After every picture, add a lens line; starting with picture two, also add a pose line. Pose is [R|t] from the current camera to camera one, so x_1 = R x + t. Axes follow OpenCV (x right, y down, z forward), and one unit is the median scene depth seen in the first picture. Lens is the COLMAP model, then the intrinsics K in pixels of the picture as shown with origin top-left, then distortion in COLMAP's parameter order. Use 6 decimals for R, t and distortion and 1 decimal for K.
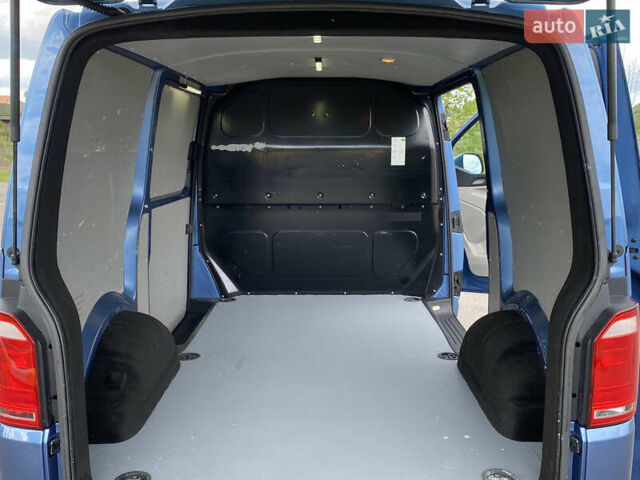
lens RADIAL K [[619.1, 0, 338.2], [0, 619.1, 249.4], [0, 0, 1]] dist [0.007935, -0.009392]
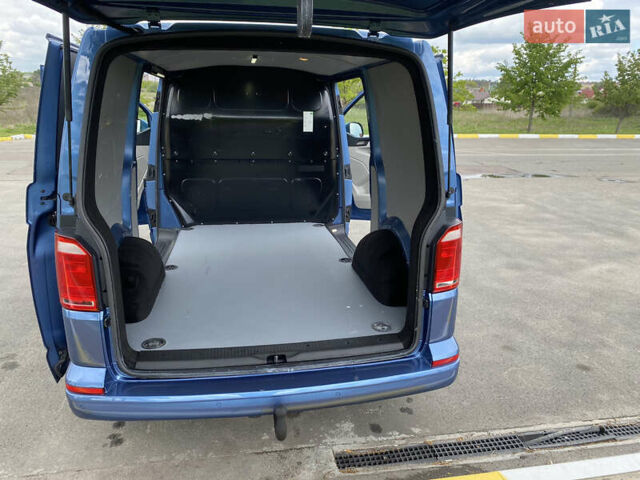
lens RADIAL K [[534.9, 0, 308.7], [0, 534.9, 255.5], [0, 0, 1]] dist [0.029579, -0.008708]
pose [[0.986295, -0.032371, 0.161786, -0.114838], [0.012030, 0.992064, 0.125161, -0.007113], [-0.164553, -0.121499, 0.978857, -0.255859]]
